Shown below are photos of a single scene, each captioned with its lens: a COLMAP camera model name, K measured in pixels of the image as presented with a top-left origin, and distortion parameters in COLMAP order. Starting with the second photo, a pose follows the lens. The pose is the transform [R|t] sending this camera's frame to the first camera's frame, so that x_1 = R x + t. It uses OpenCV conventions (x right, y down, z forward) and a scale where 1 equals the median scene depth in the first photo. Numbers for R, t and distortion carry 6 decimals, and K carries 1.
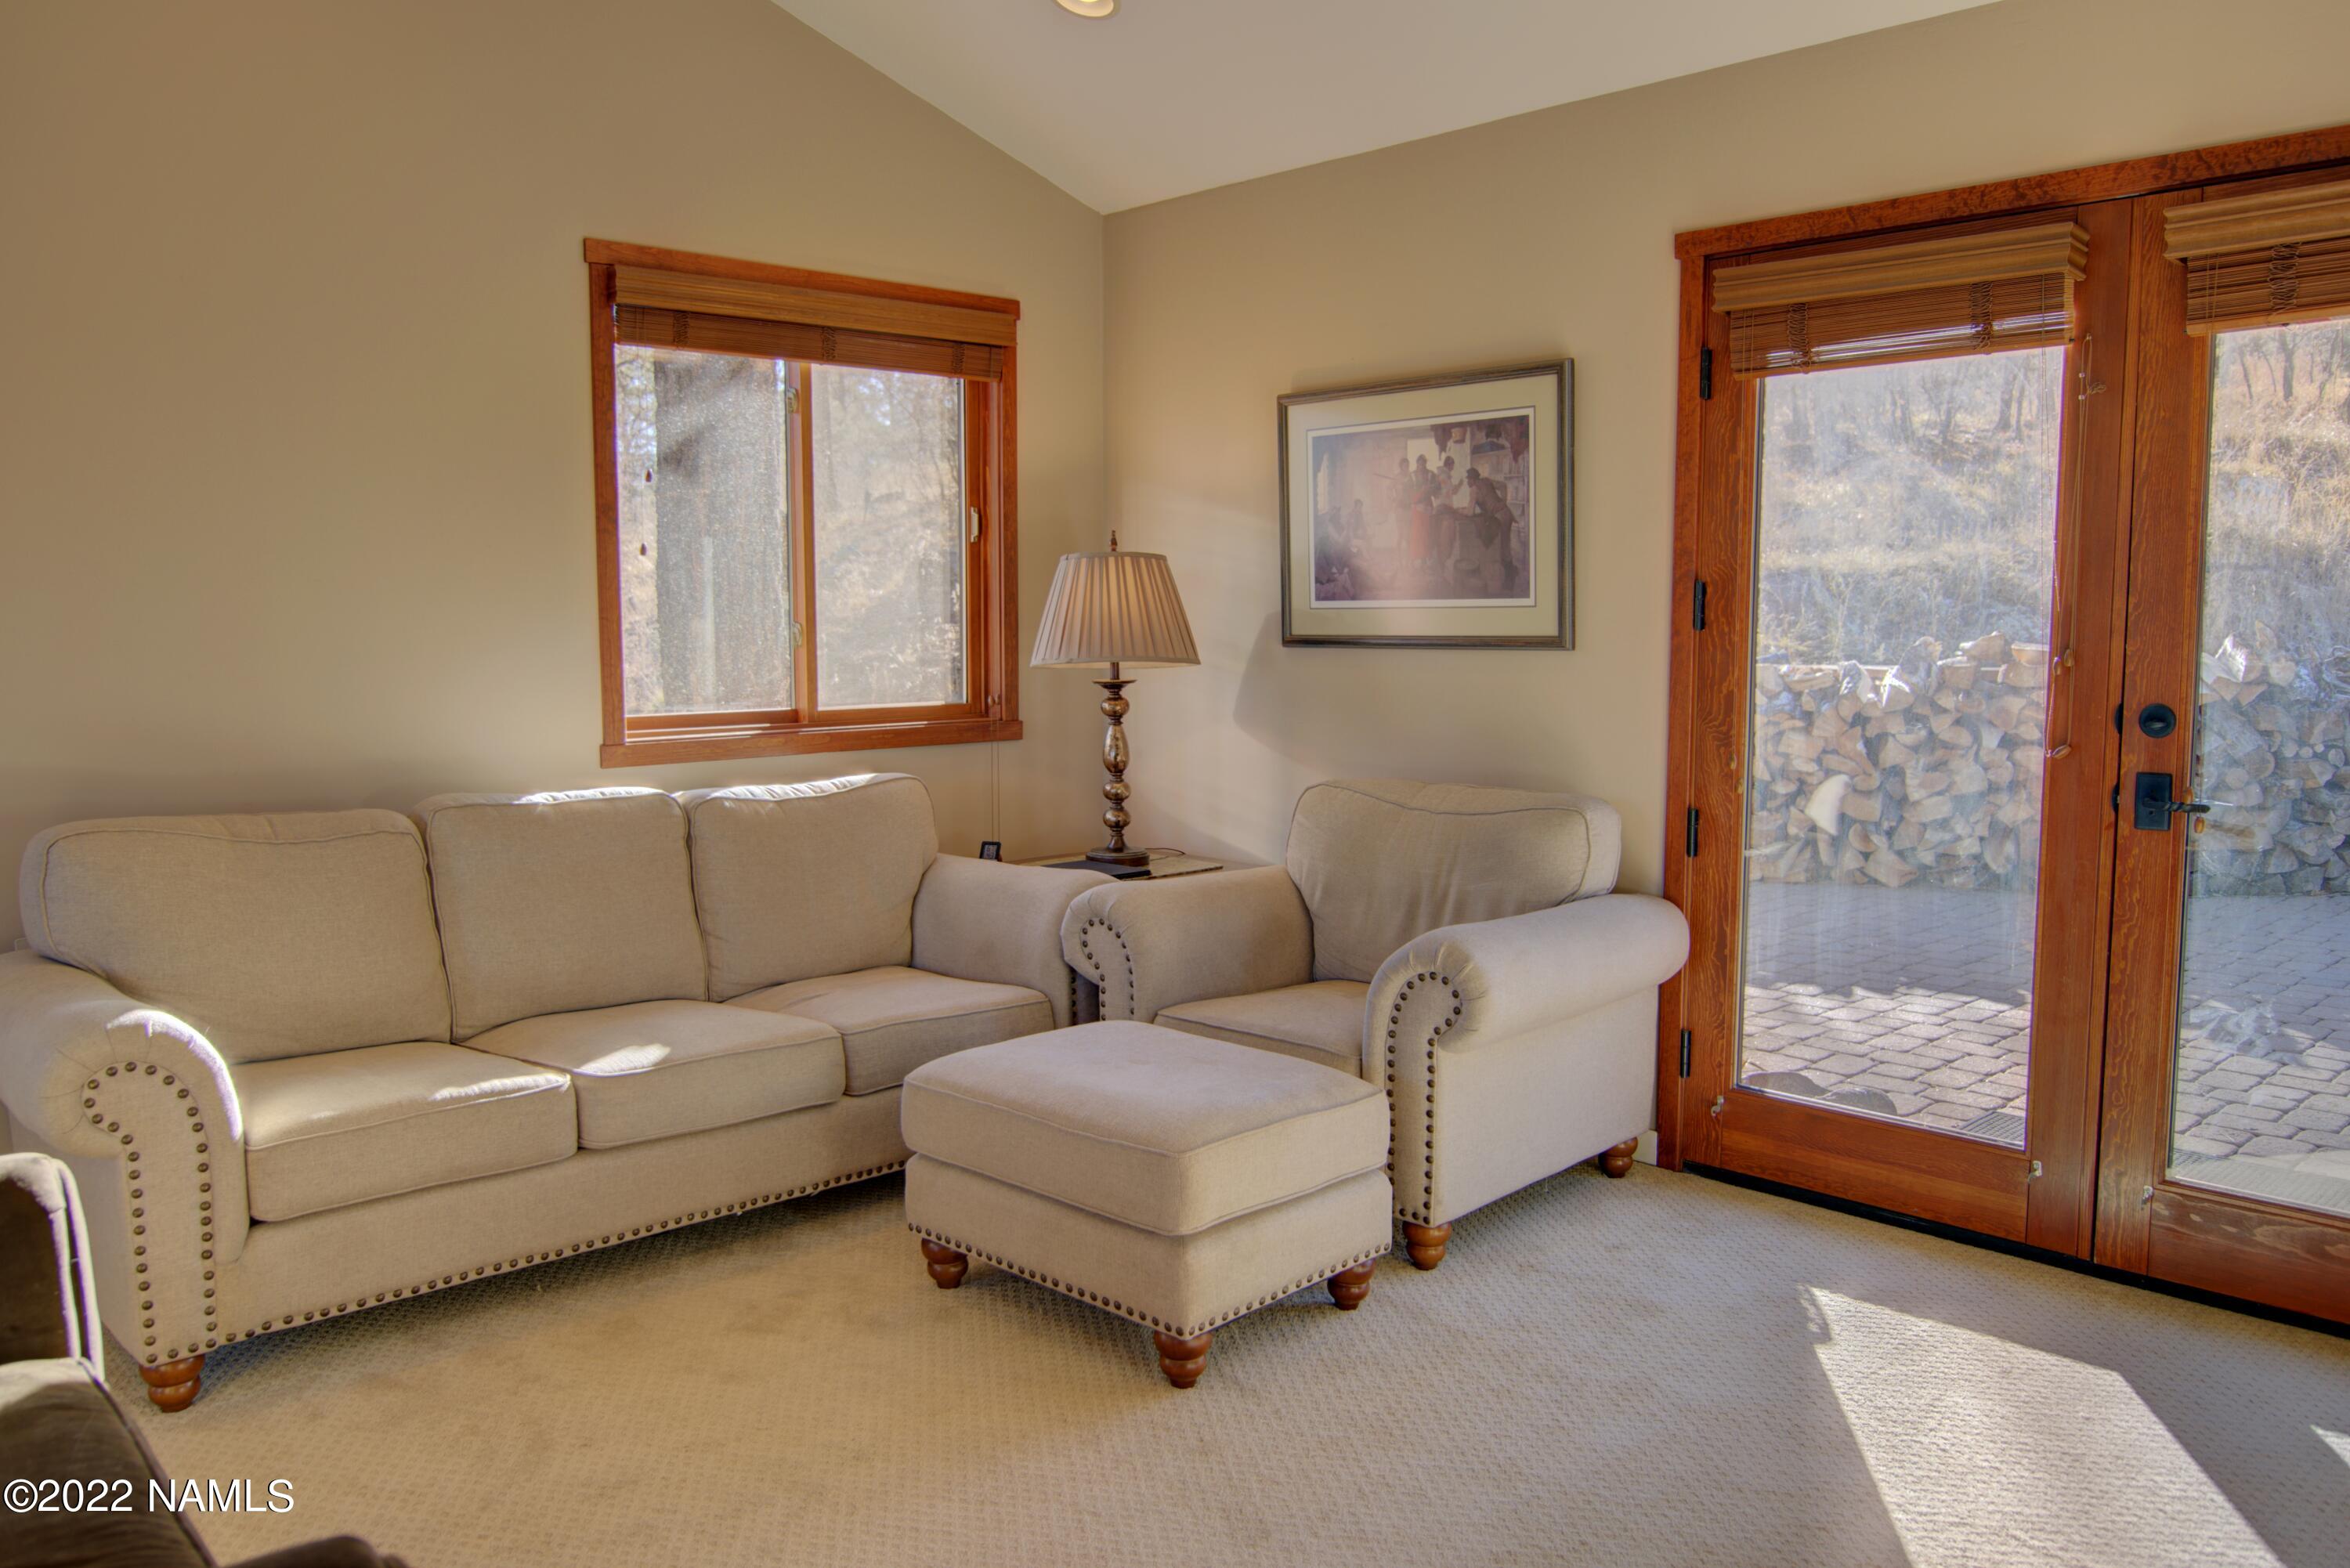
lens RADIAL K [[1759.4, 0, 1177.6], [0, 1759.4, 785.5], [0, 0, 1]] dist [-0.013934, -0.007374]
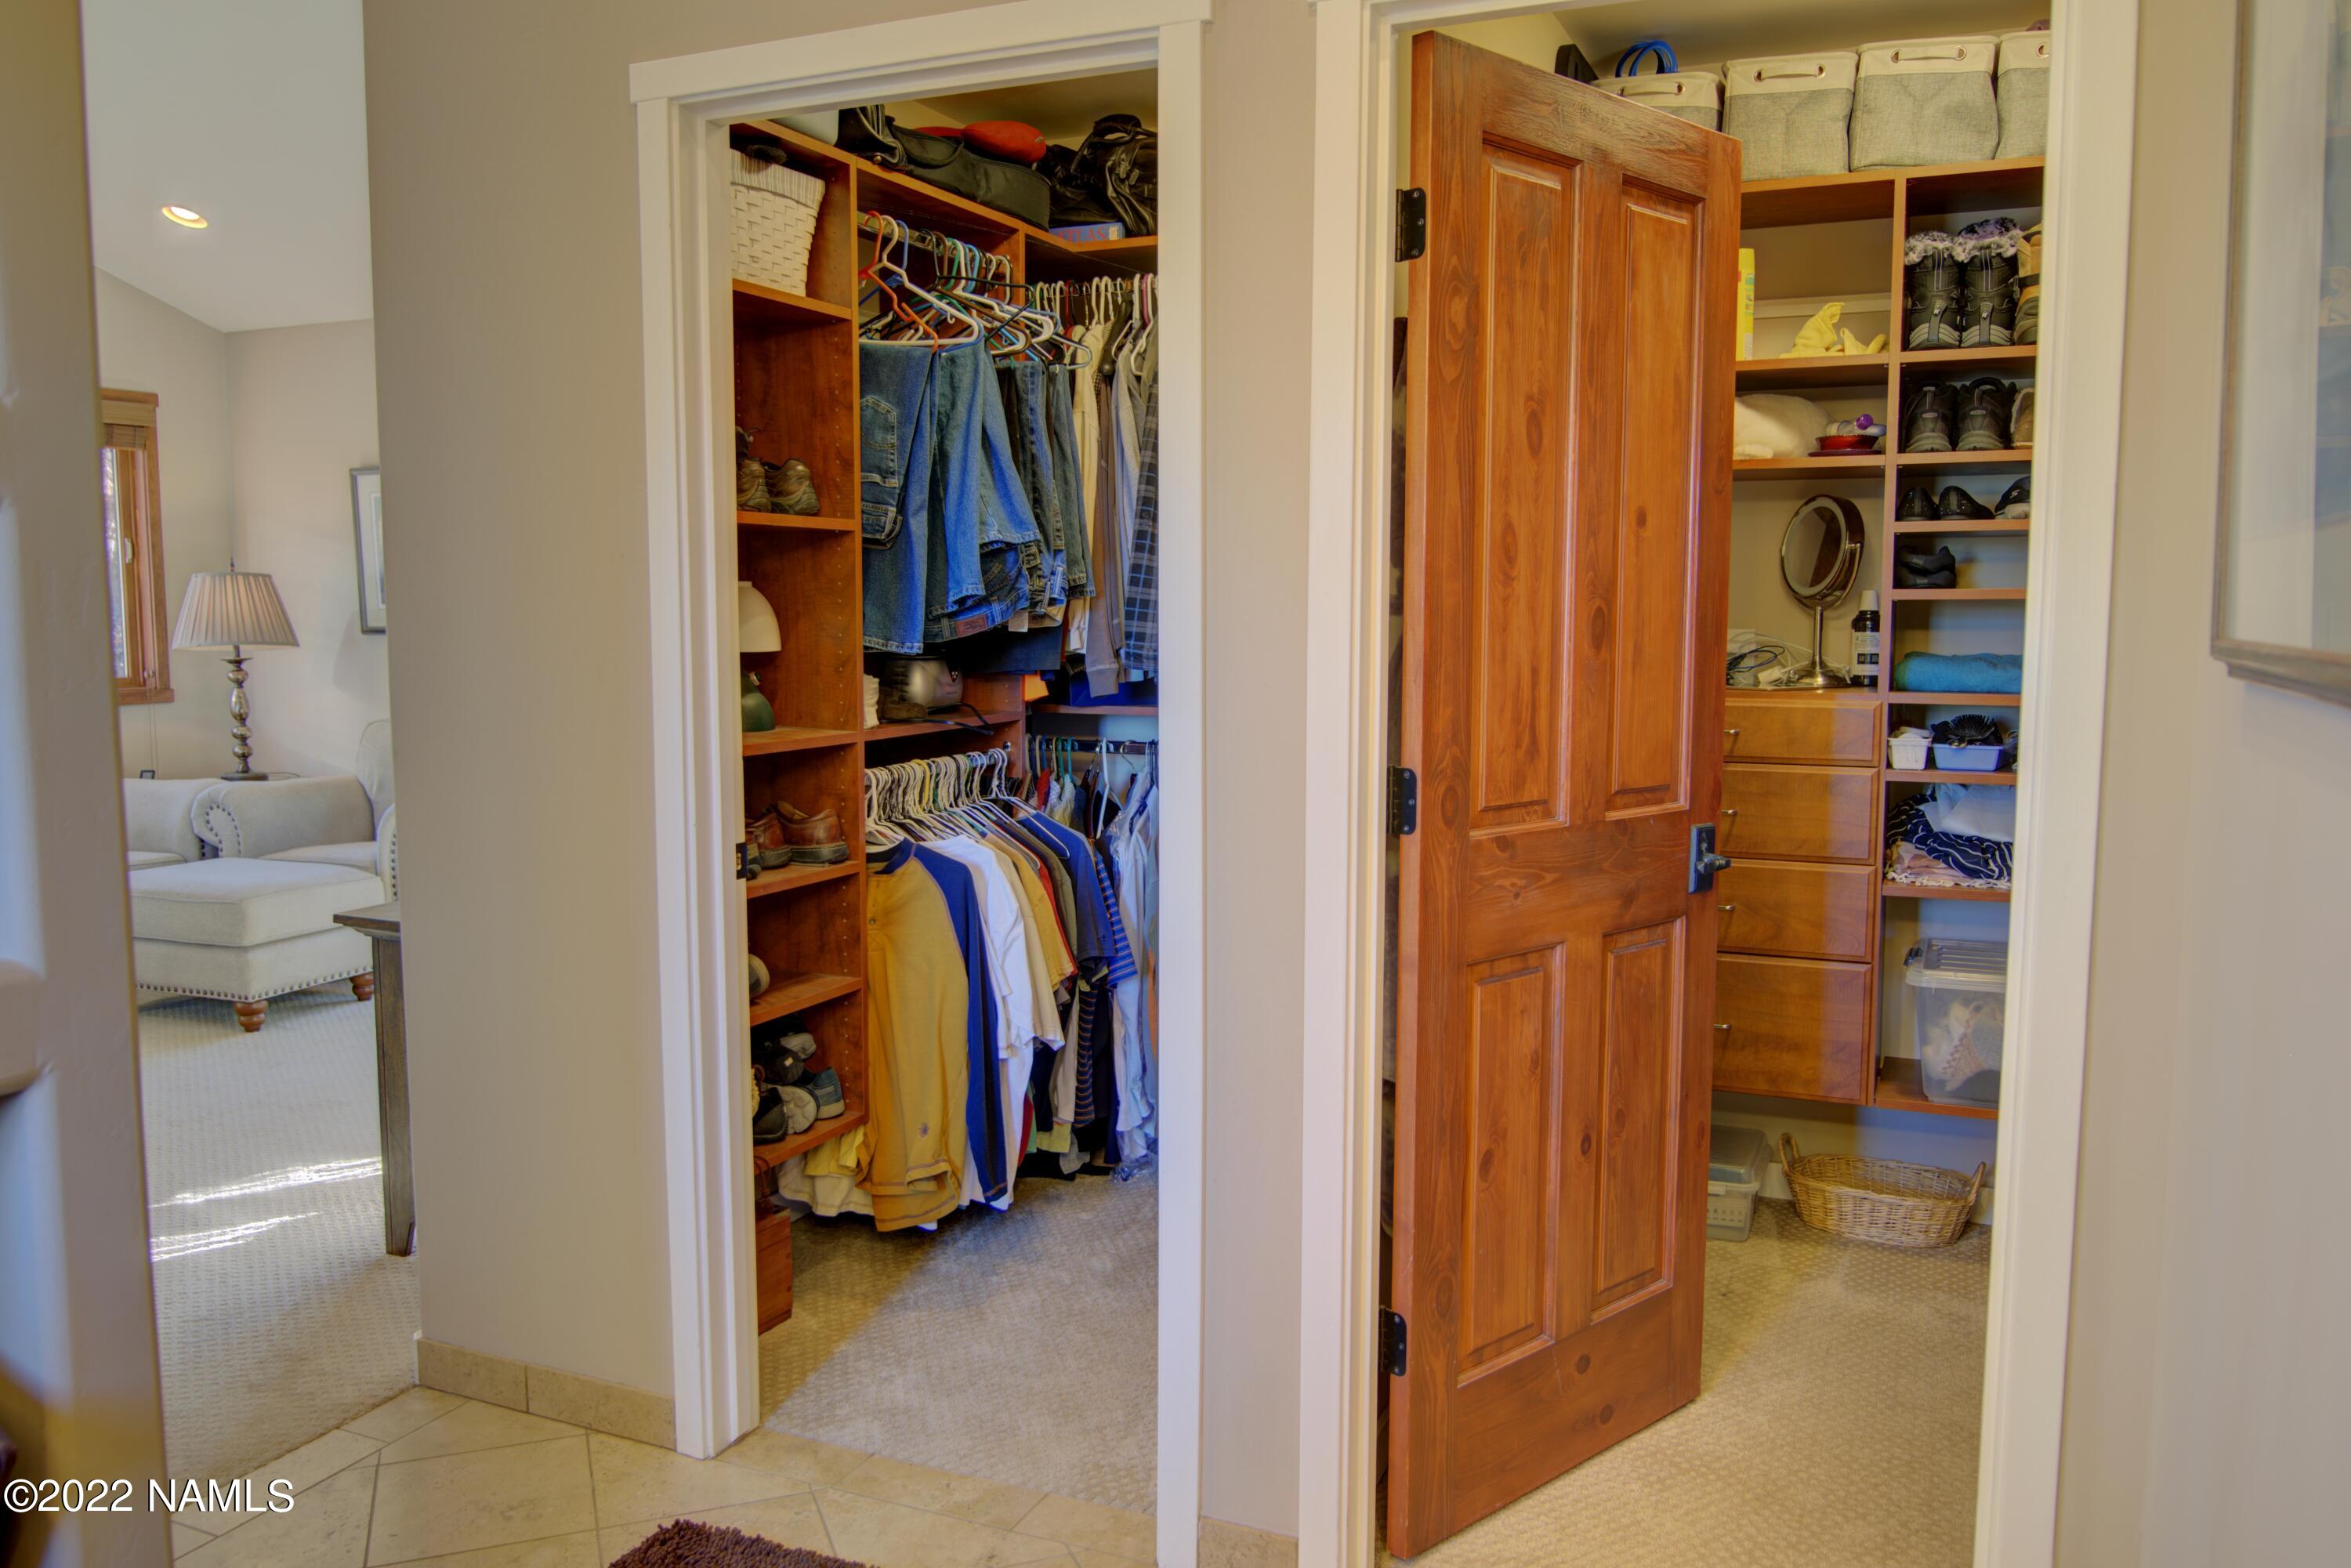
lens RADIAL K [[1760.2, 0, 1169.4], [0, 1760.2, 787.1], [0, 0, 1]] dist [-0.013934, -0.007374]
pose [[0.925728, -0.039828, 0.376087, 0.131480], [0.038639, 0.999196, 0.010707, 0.063366], [-0.376211, 0.004620, 0.926522, -0.661363]]
